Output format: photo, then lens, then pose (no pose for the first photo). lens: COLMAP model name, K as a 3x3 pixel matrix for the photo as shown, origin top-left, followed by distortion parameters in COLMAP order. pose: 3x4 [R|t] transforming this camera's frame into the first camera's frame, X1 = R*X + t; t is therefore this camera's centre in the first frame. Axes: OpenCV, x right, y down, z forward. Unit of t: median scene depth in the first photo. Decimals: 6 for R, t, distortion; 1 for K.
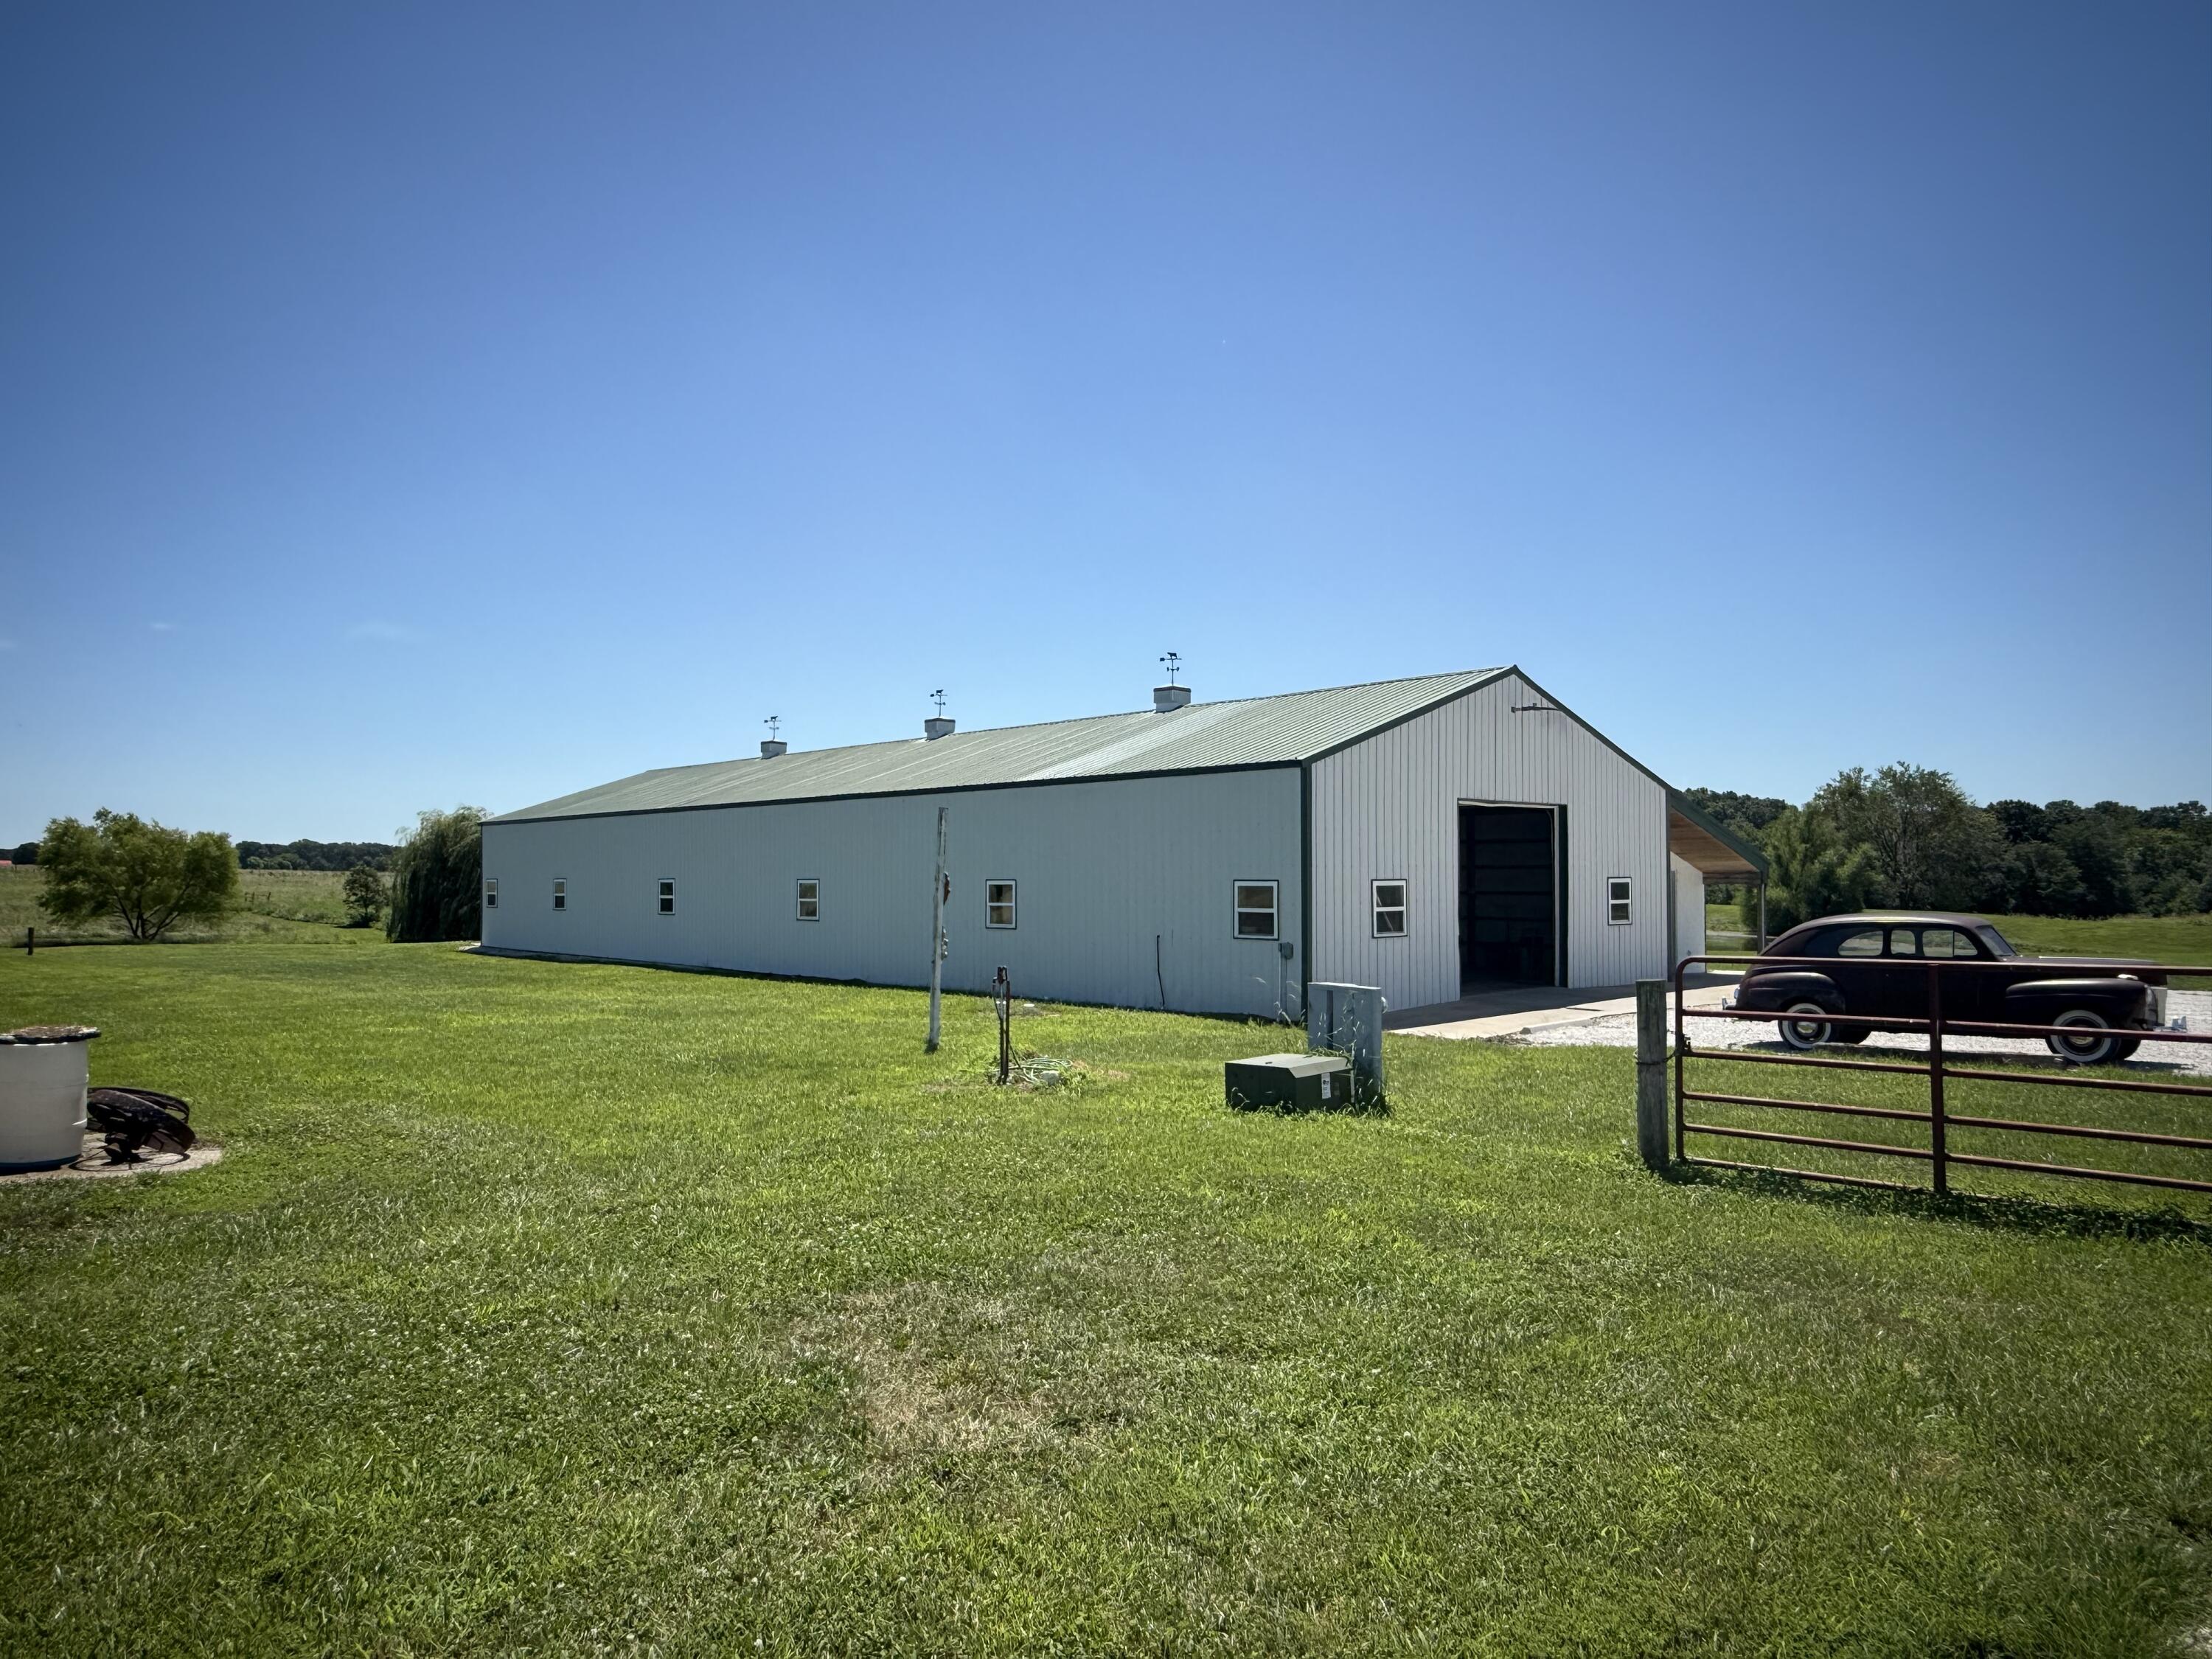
lens RADIAL K [[1452.0, 0, 1109.4], [0, 1452.0, 838.7], [0, 0, 1]] dist [0.006747, 0.004324]
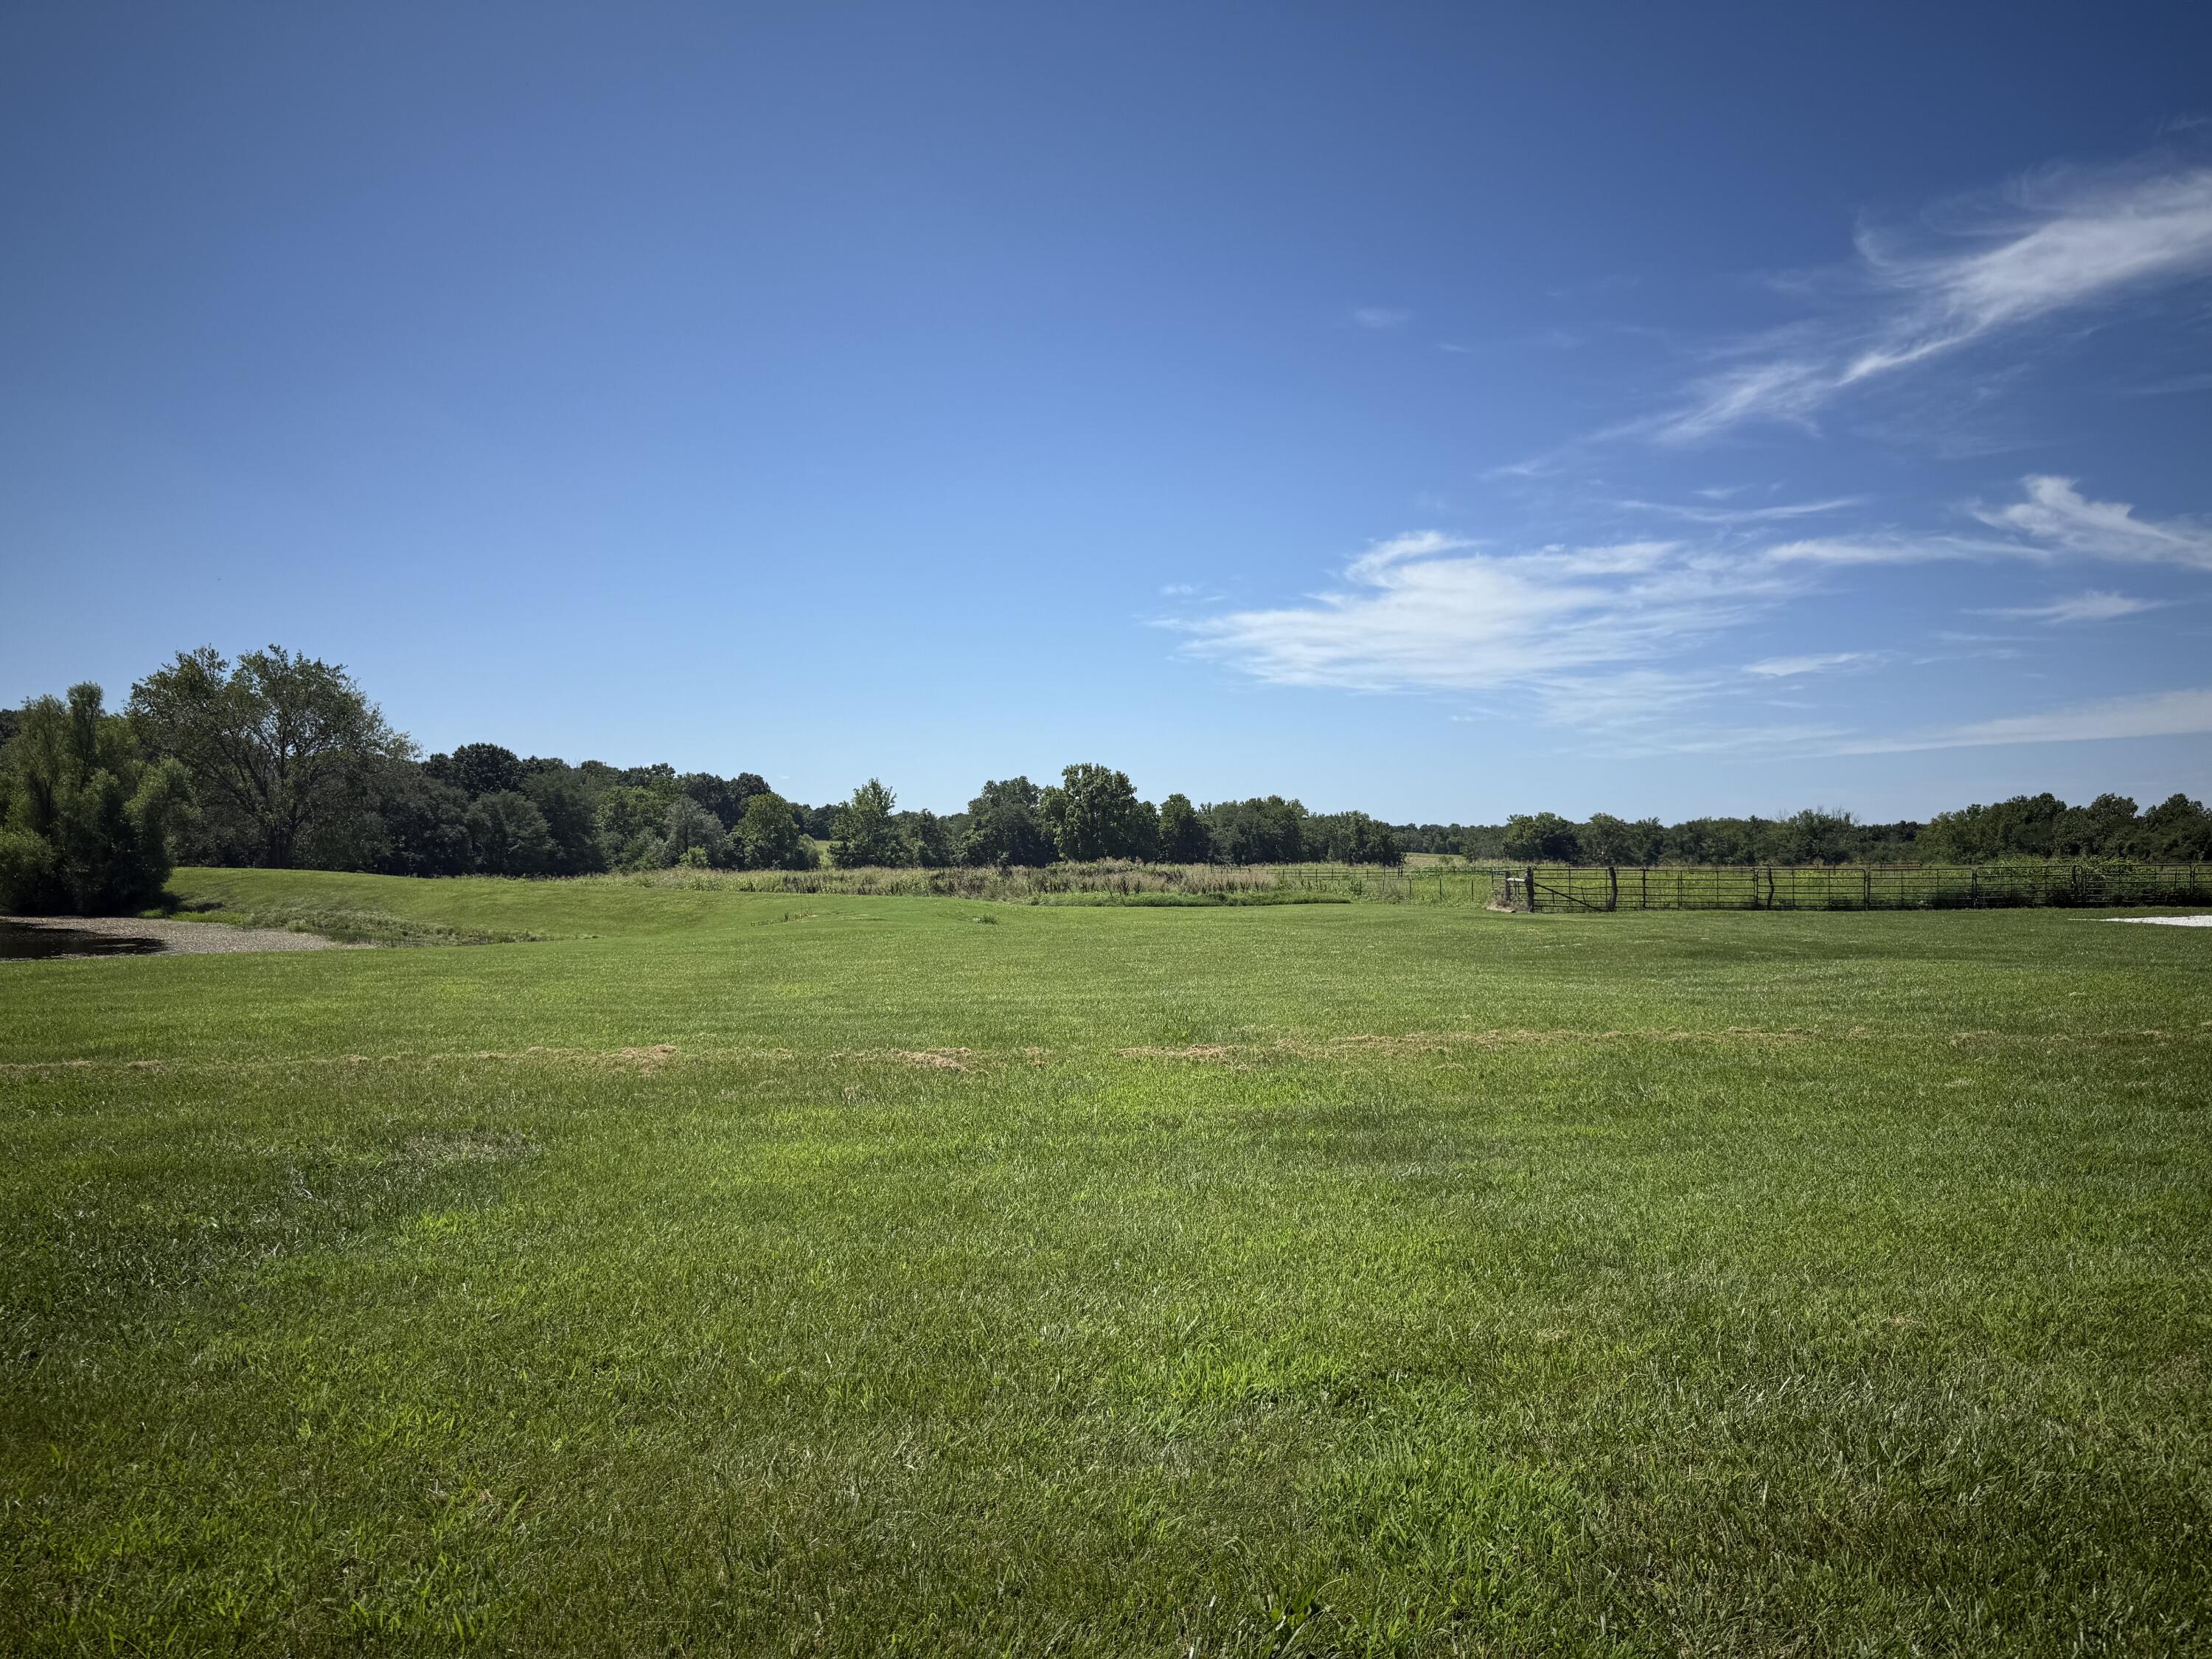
lens RADIAL K [[1569.6, 0, 1116.8], [0, 1569.6, 826.3], [0, 0, 1]] dist [0.006316, -0.010445]
pose [[0.609003, 0.006048, 0.793145, 0.111139], [-0.018622, 0.999804, 0.006674, 0.009396], [-0.792949, -0.018835, 0.608996, 0.135967]]
